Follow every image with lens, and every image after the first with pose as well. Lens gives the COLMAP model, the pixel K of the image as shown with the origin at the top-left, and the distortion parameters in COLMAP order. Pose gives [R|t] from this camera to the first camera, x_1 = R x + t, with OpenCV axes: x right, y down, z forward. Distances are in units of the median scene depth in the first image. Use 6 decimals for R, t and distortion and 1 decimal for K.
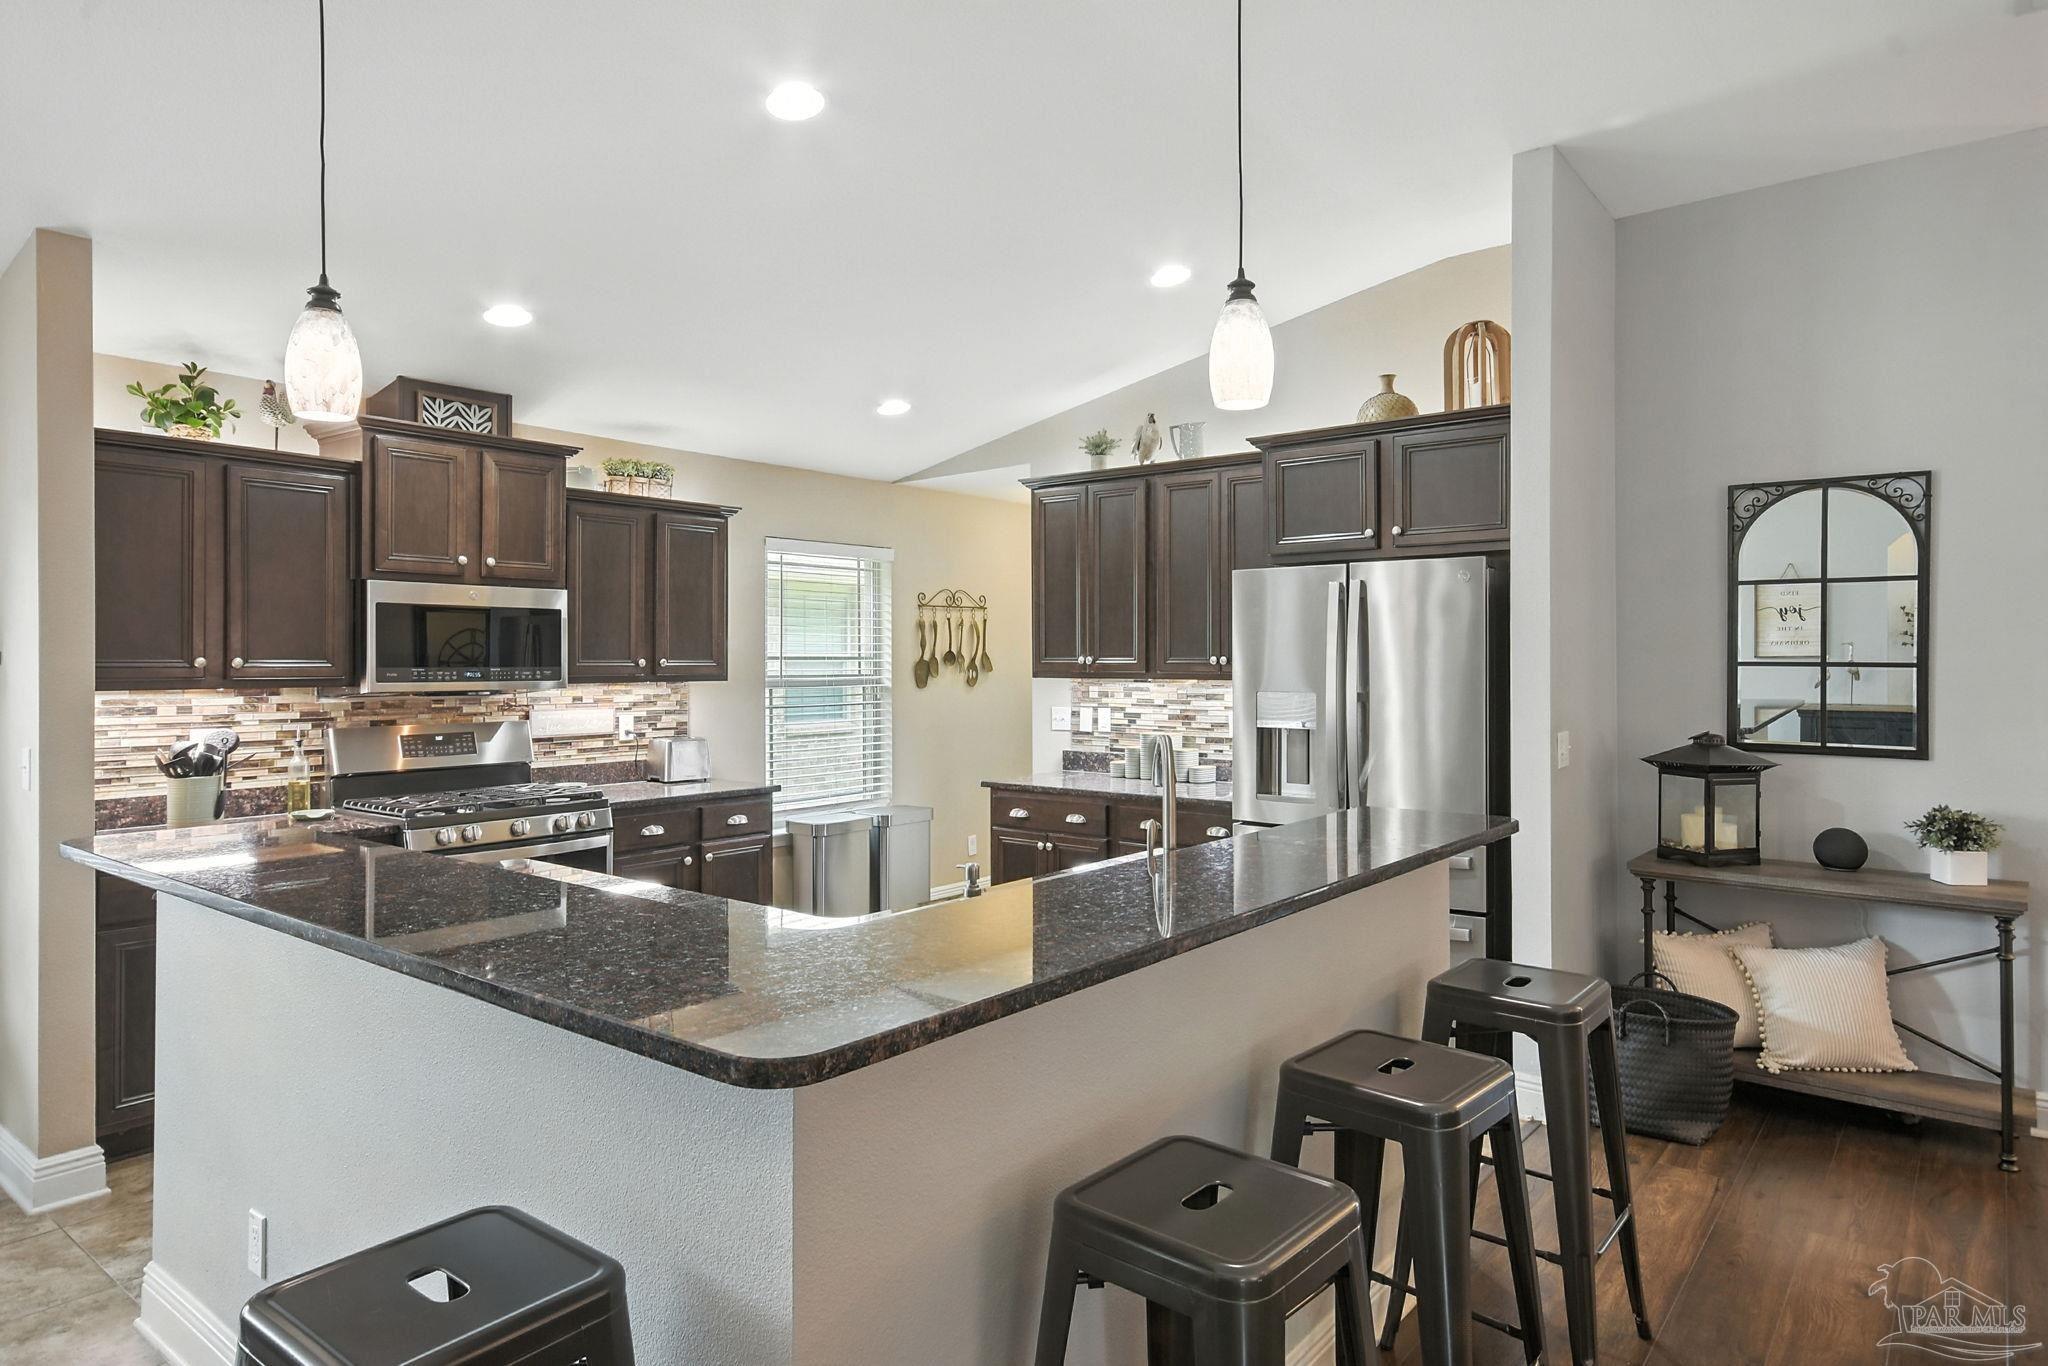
lens RADIAL K [[1206.6, 0, 1024.9], [0, 1206.6, 660.6], [0, 0, 1]] dist [0.013968, 0.002464]
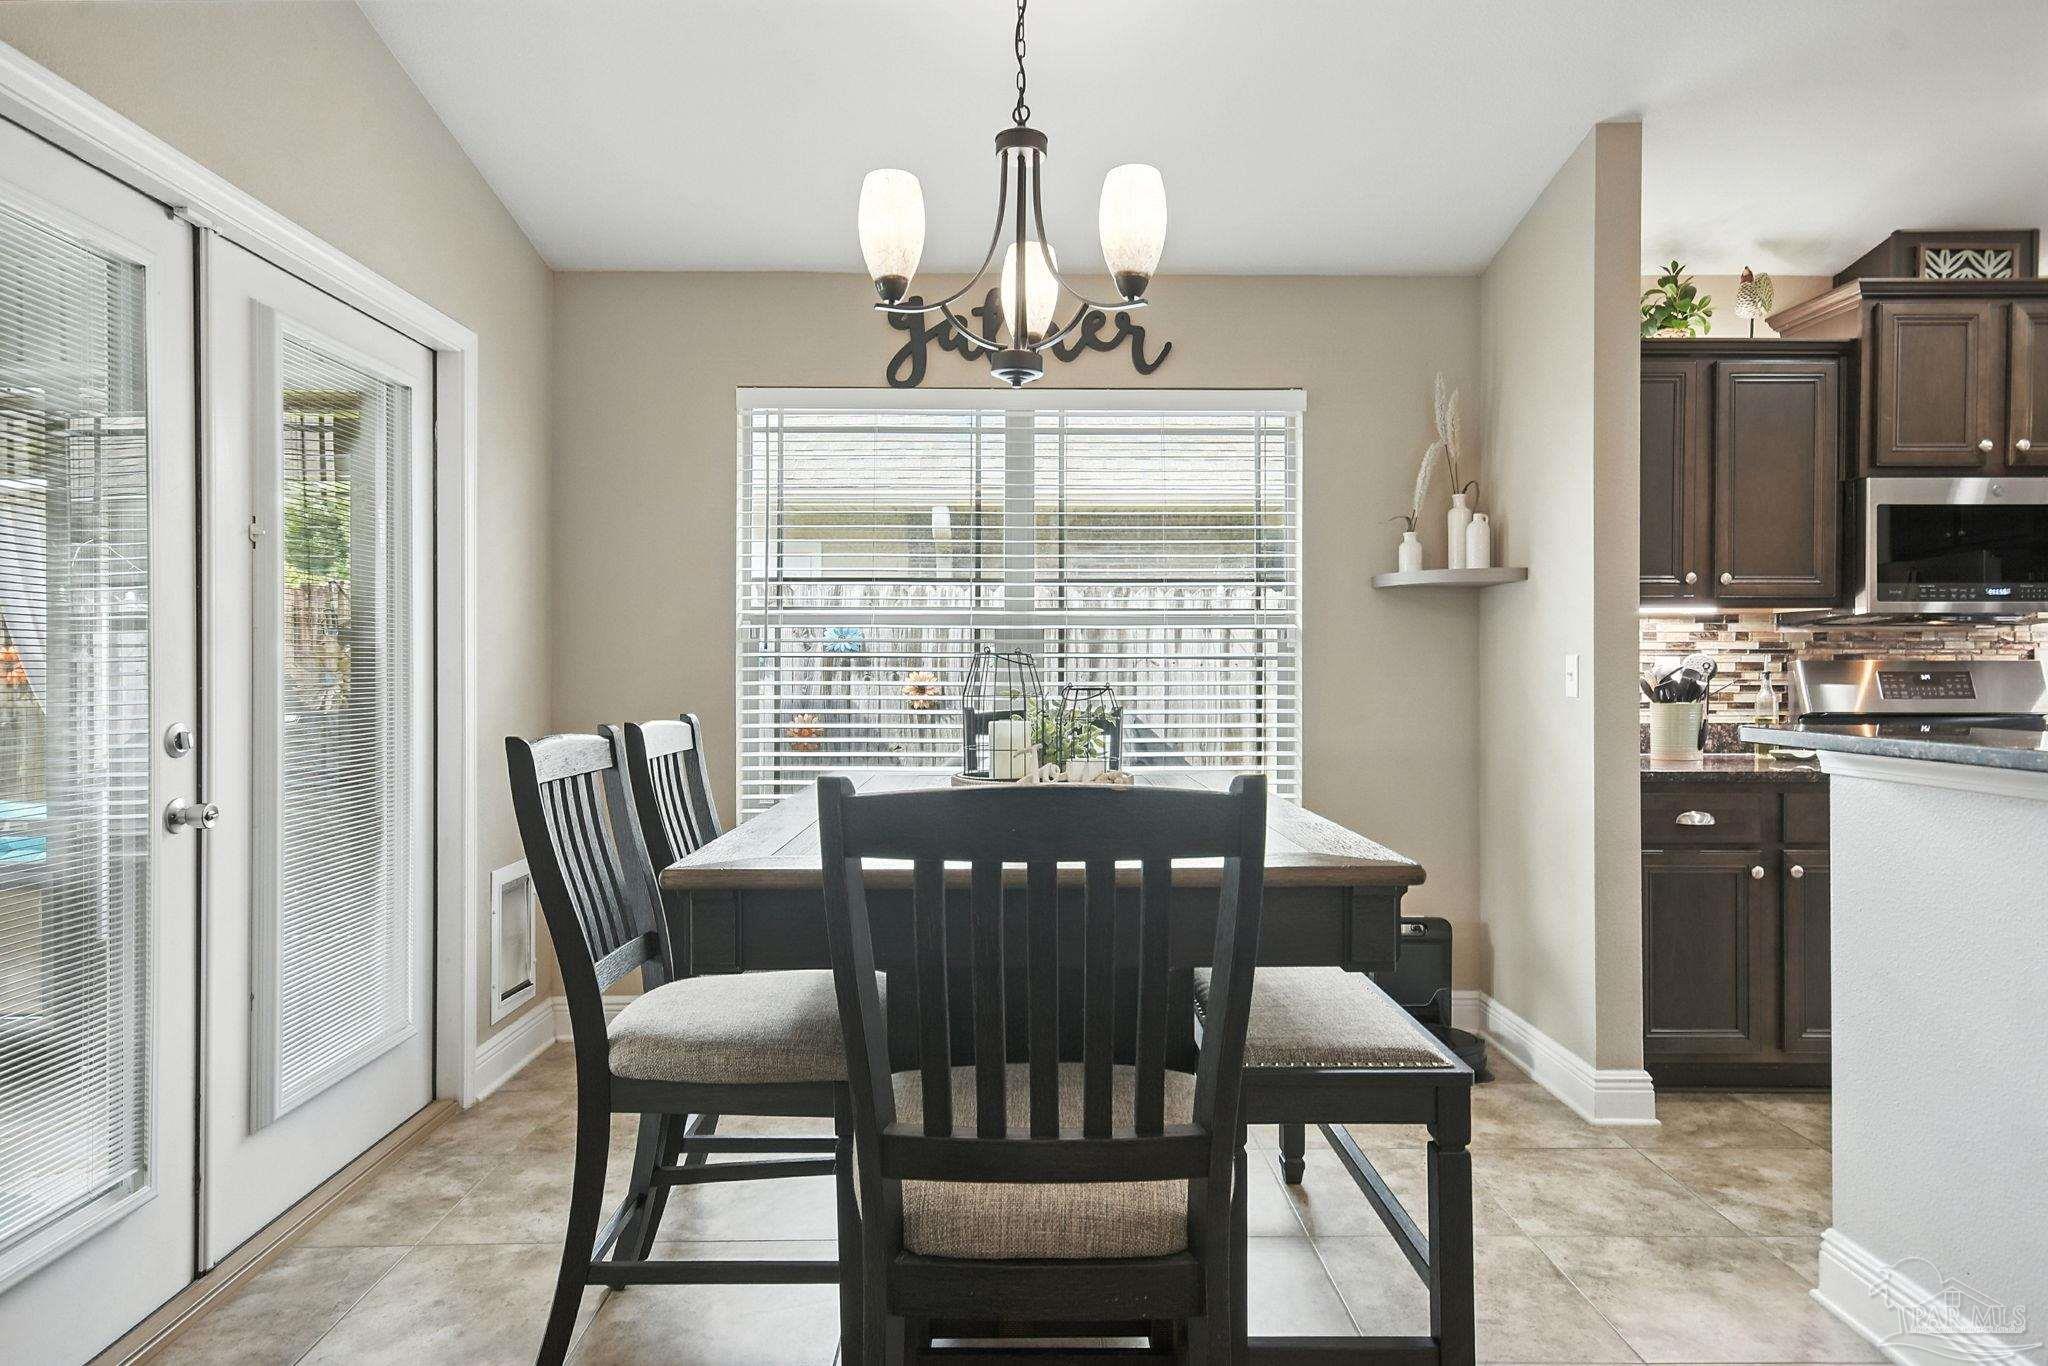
lens RADIAL K [[1215.1, 0, 1018.7], [0, 1215.1, 670.4], [0, 0, 1]] dist [0.000281, 0.016819]
pose [[0.638198, 0.000977, -0.769872, -0.233844], [0.001447, 0.999996, 0.002468, 0.055155], [0.769871, -0.002690, 0.638193, 0.009594]]
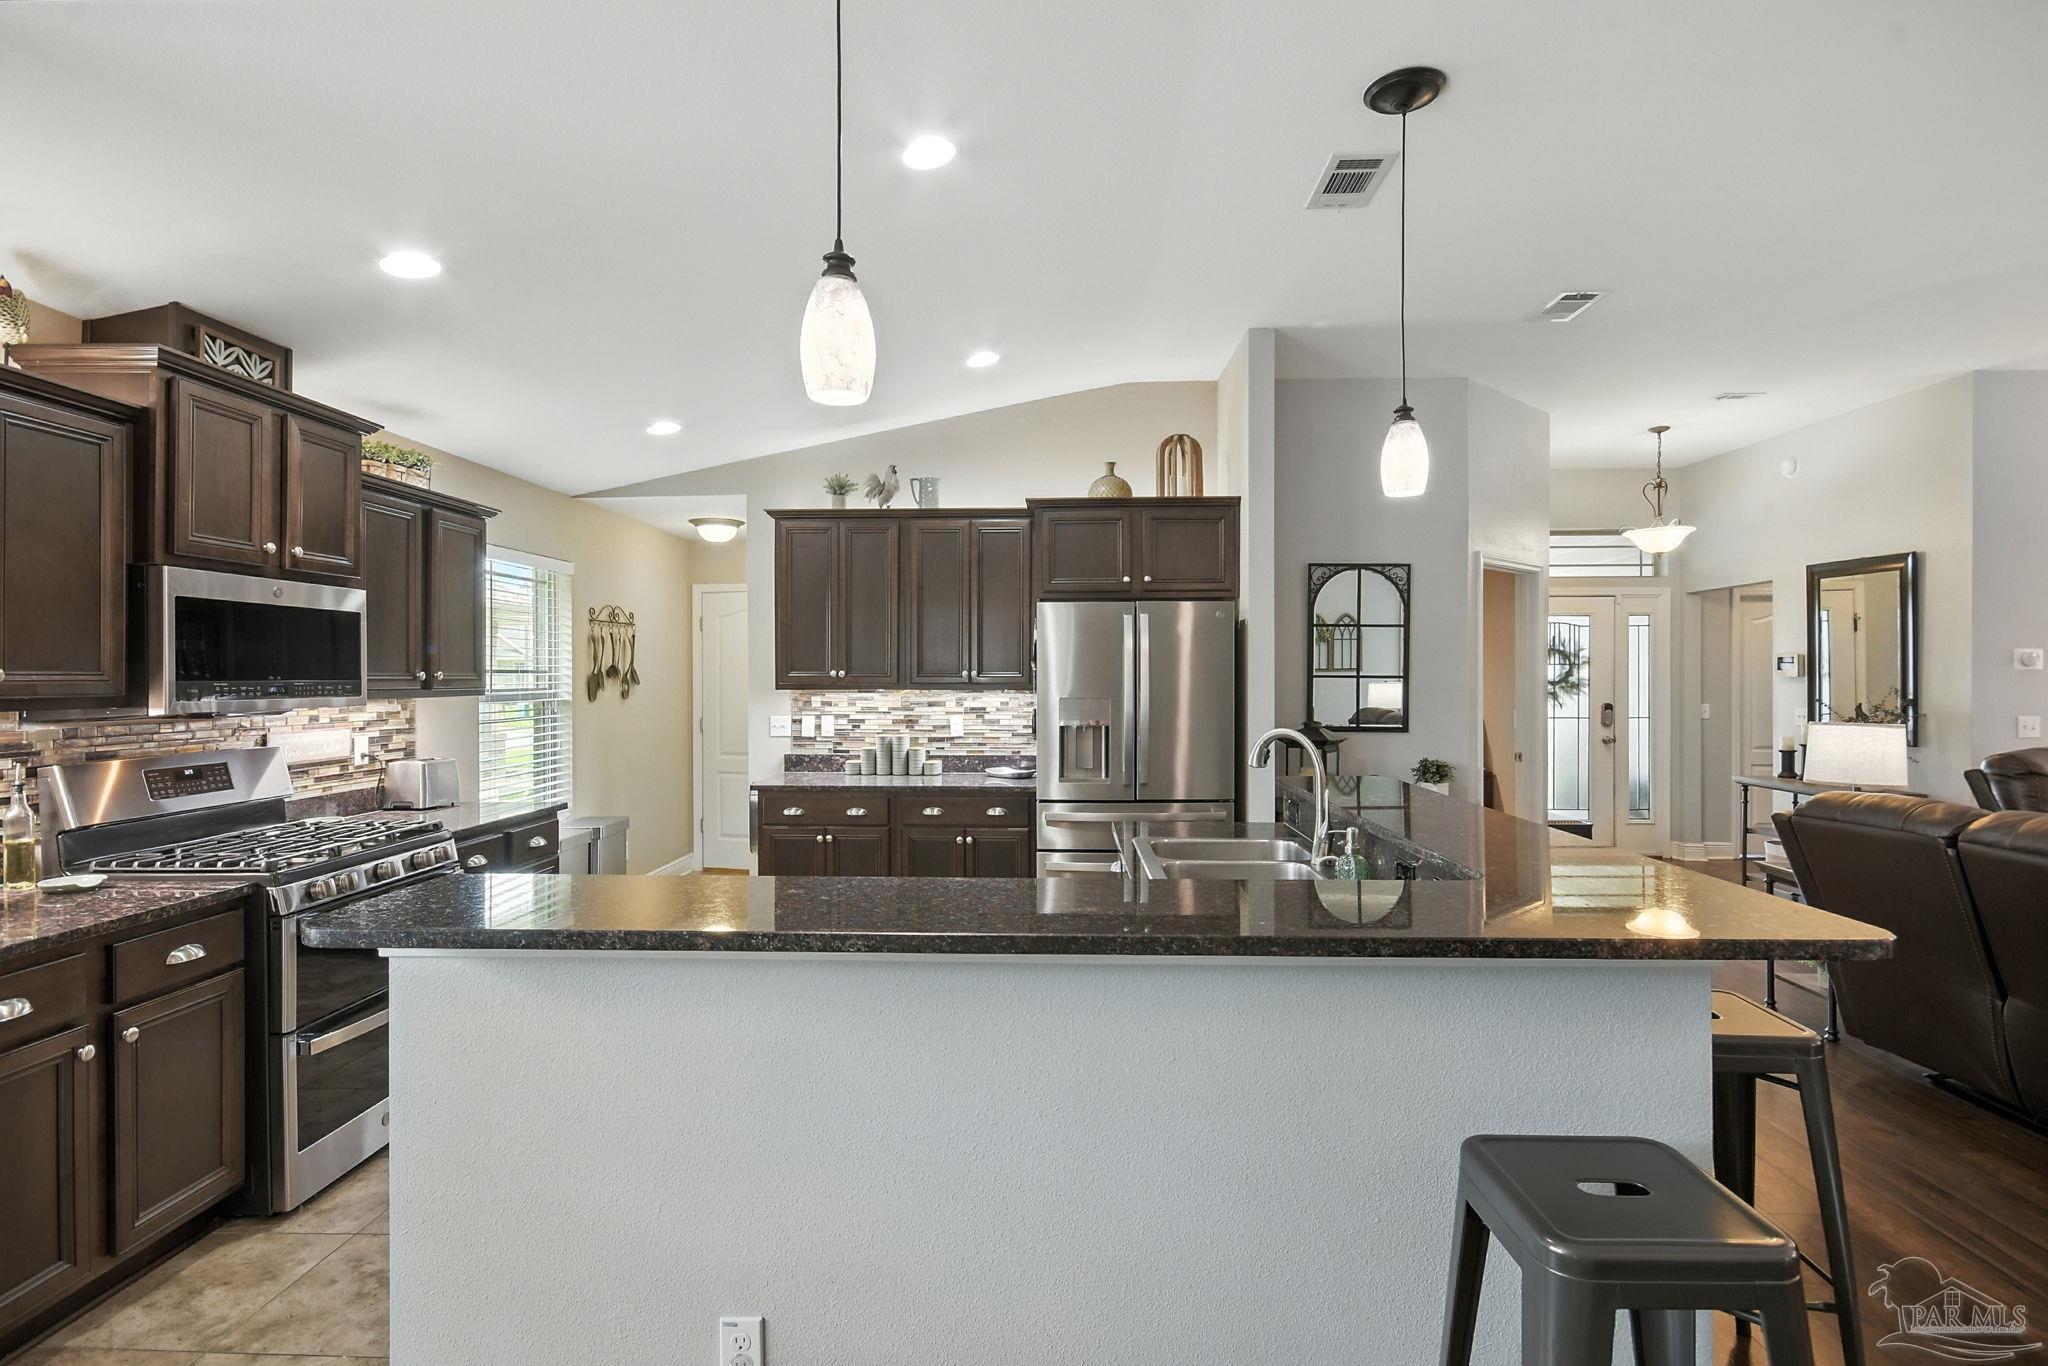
lens RADIAL K [[1000.6, 0, 1027.3], [0, 1000.6, 684.8], [0, 0, 1]] dist [0.005264, -0.000962]
pose [[0.800741, -0.005178, 0.598988, -0.425684], [-0.000208, 0.999960, 0.008922, 0.001896], [-0.599011, -0.007269, 0.800708, 0.151489]]
